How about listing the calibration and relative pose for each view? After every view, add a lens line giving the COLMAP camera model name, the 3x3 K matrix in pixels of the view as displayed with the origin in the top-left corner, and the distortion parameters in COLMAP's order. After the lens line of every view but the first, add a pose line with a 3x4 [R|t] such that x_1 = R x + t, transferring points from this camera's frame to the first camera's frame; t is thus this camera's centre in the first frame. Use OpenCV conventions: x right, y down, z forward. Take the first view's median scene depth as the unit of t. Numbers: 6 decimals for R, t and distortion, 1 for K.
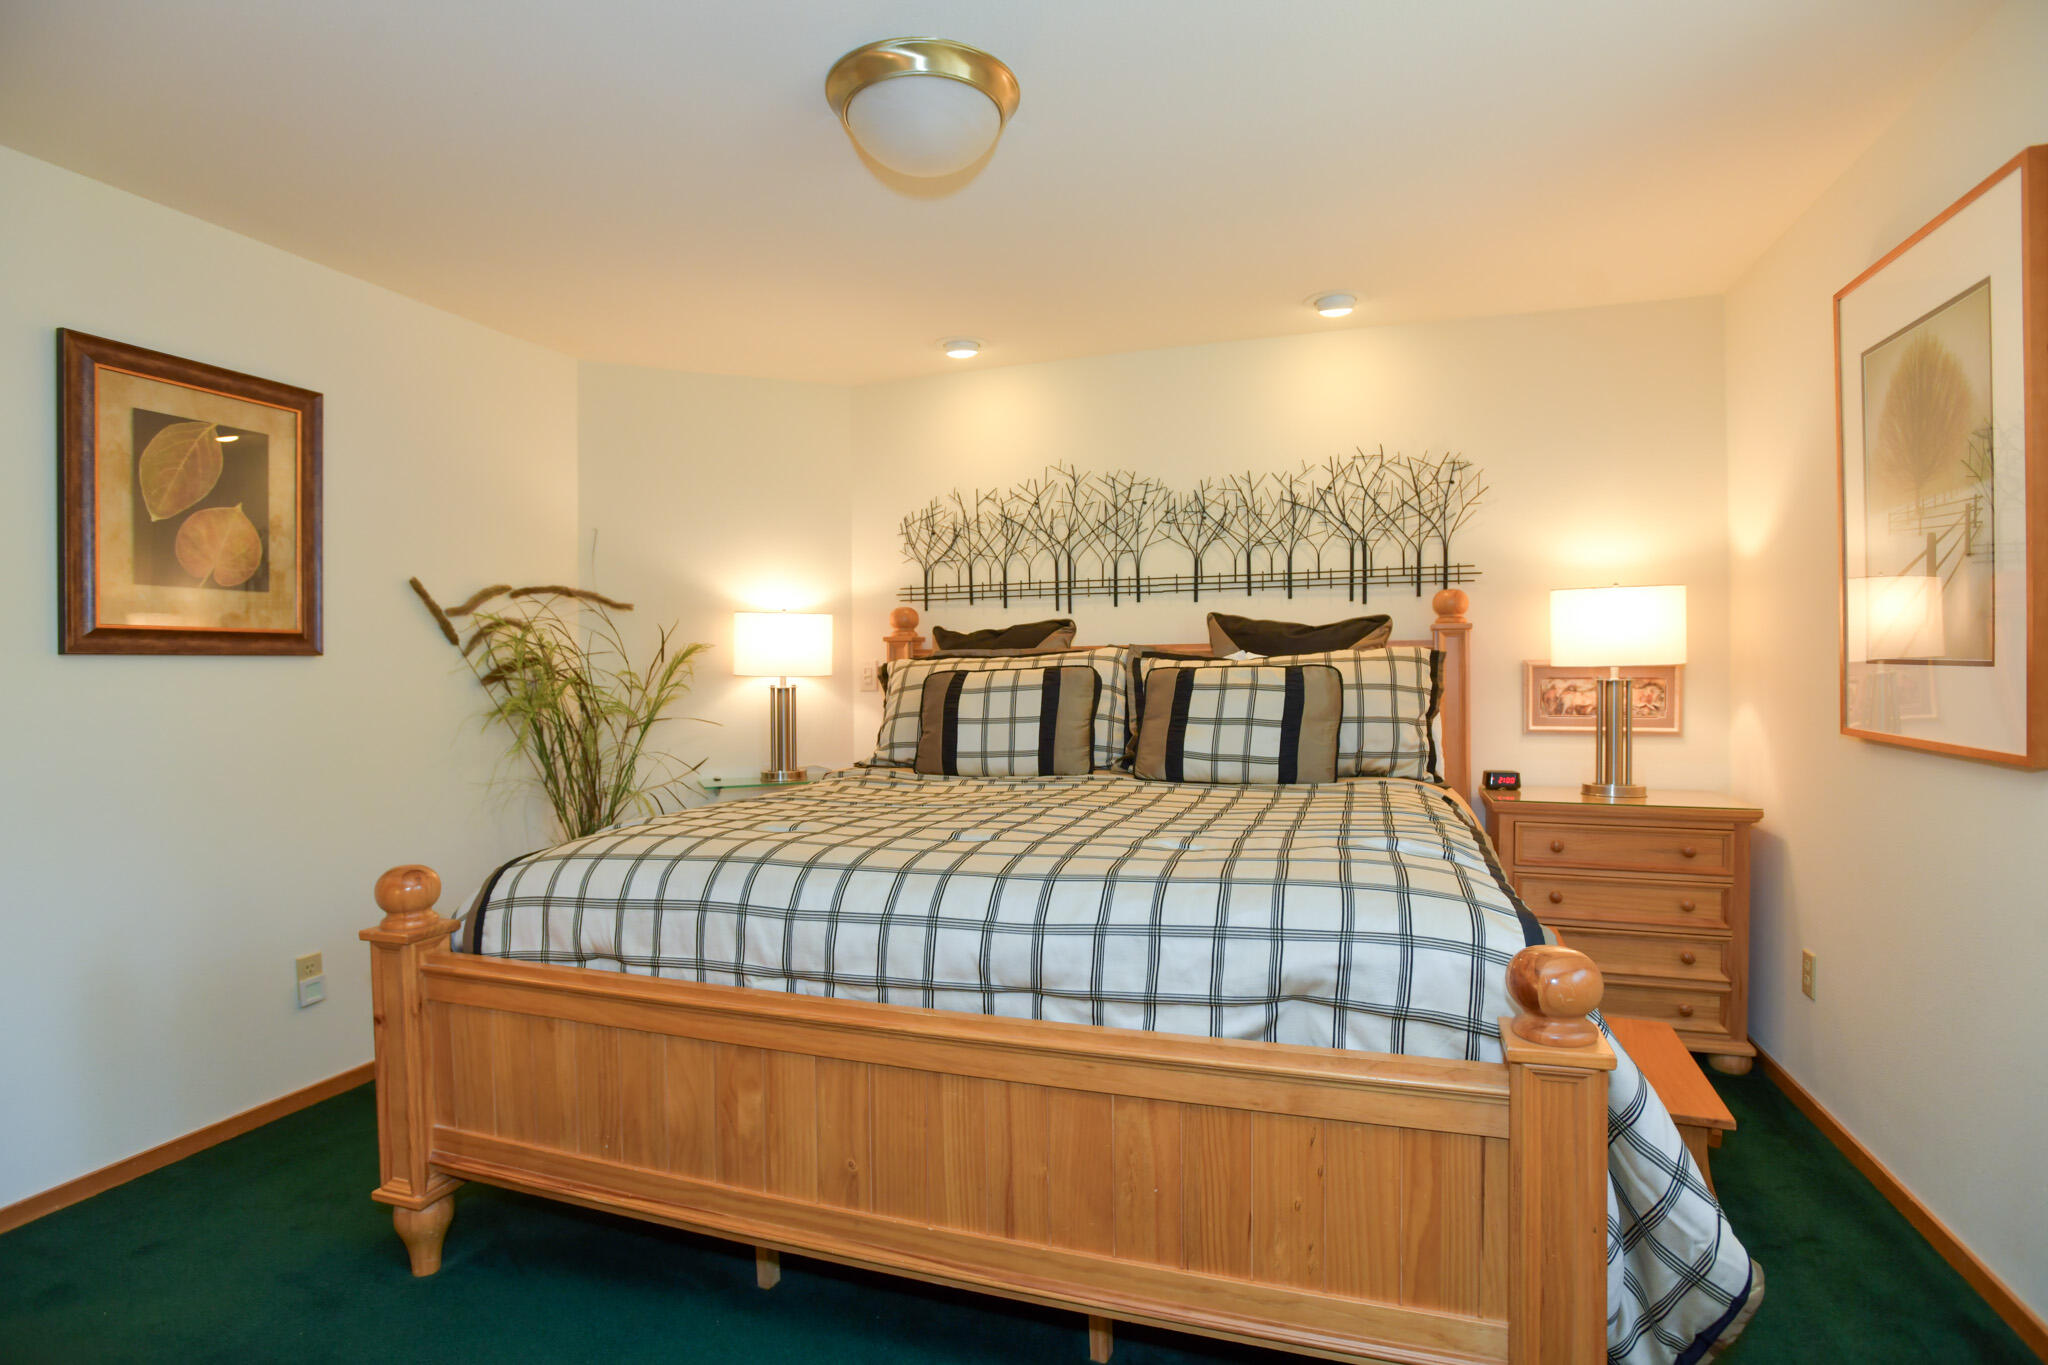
lens RADIAL K [[1007.4, 0, 1027.7], [0, 1007.4, 663.9], [0, 0, 1]] dist [-0.033381, 0.006343]
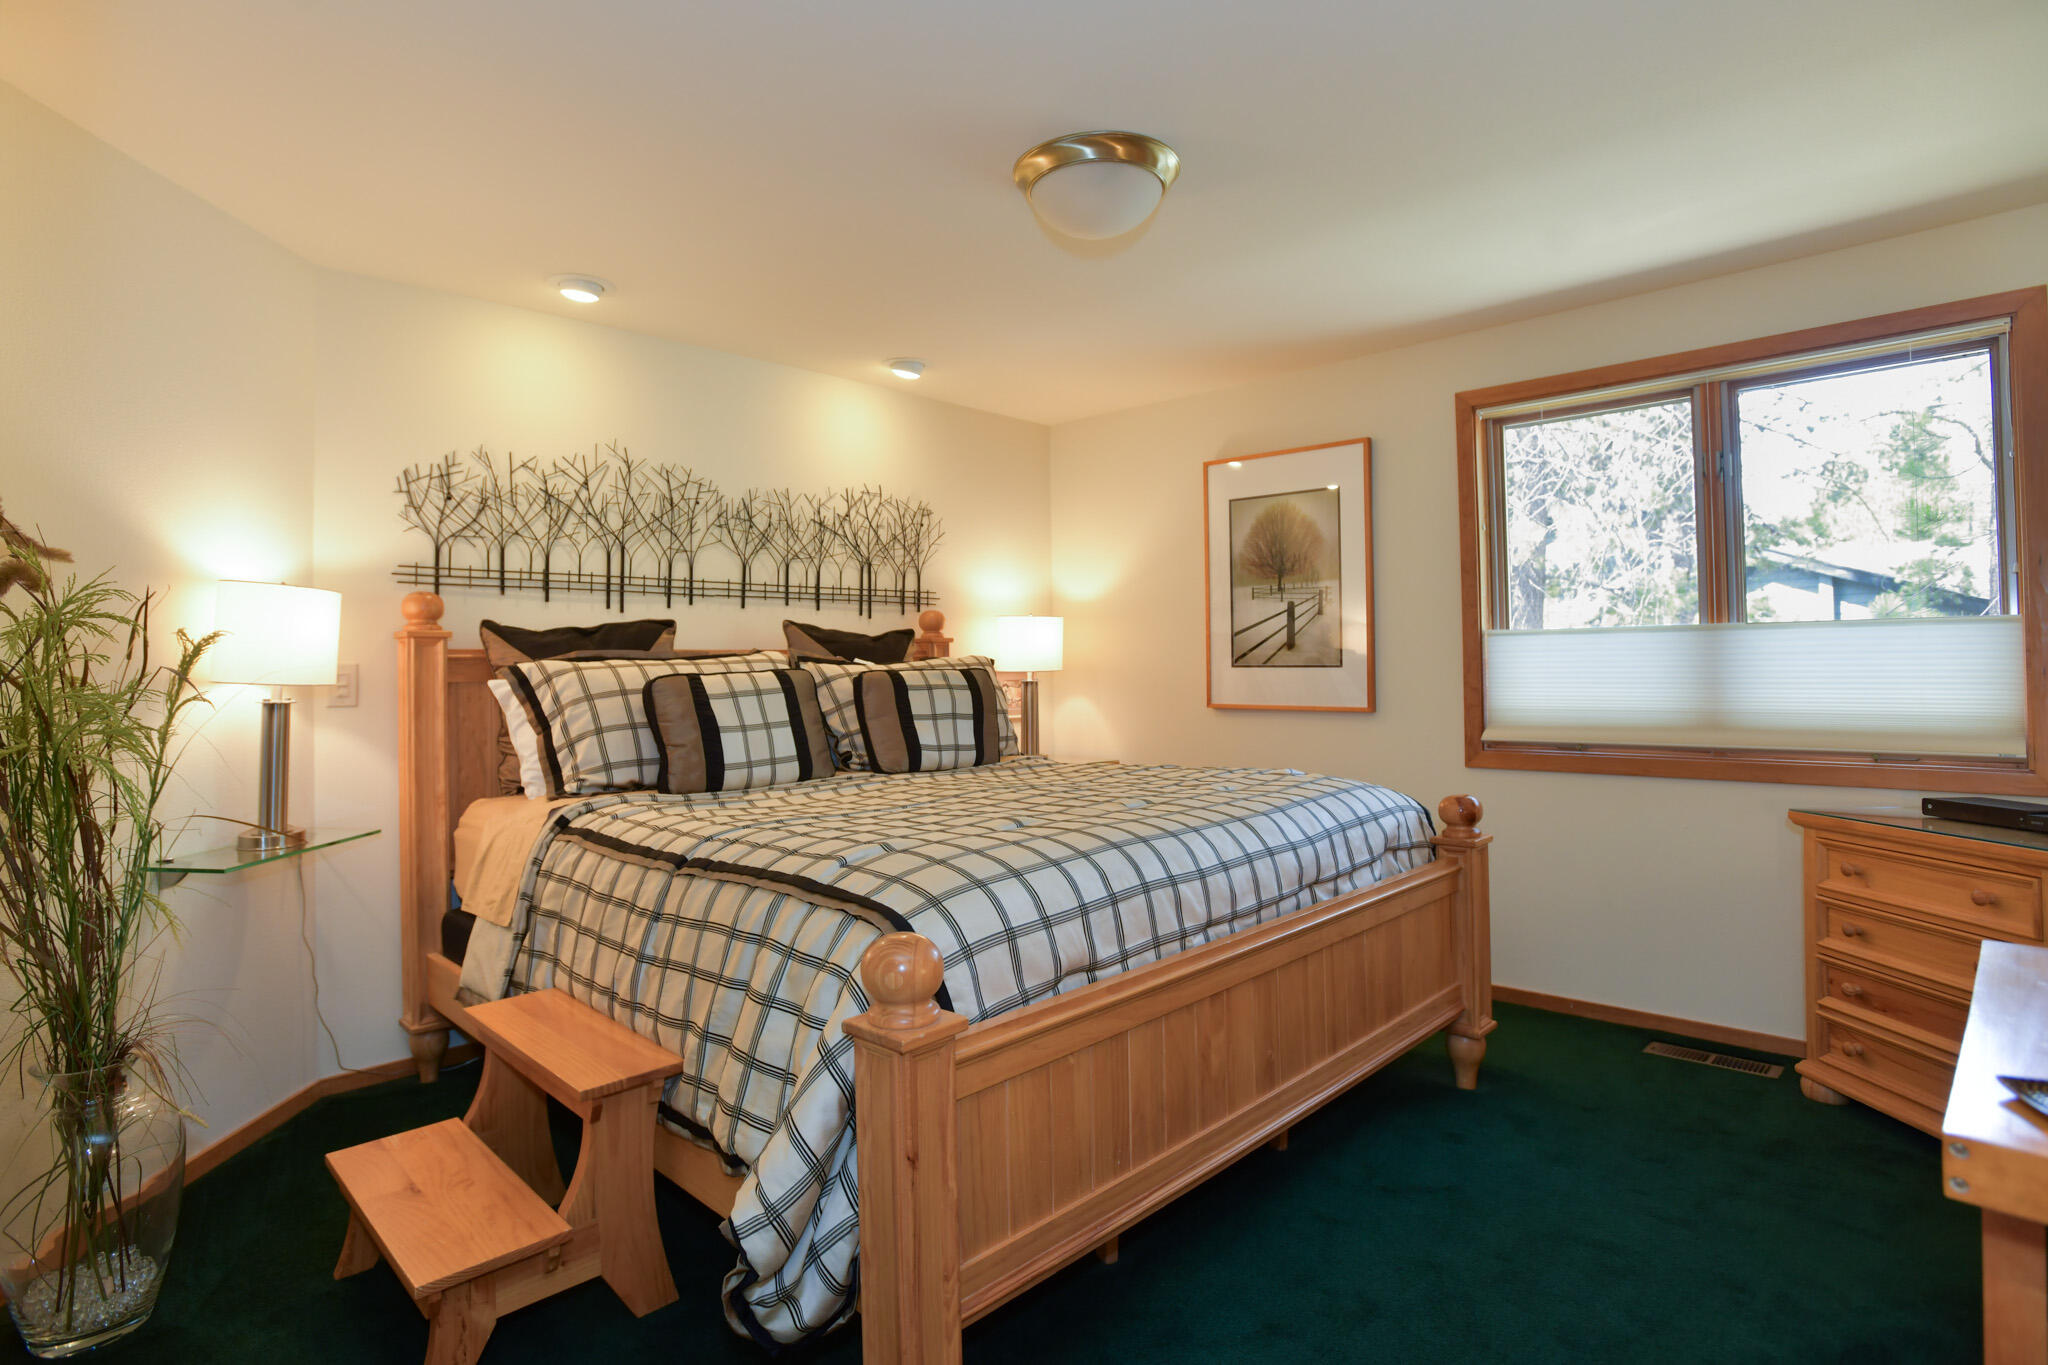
lens RADIAL K [[1007.4, 0, 1034.3], [0, 1007.4, 676.4], [0, 0, 1]] dist [-0.033381, 0.006343]
pose [[0.466924, -0.003042, 0.884292, -0.586835], [-0.000319, 0.999993, 0.003609, 0.003637], [-0.884297, -0.001968, 0.466920, 0.261401]]
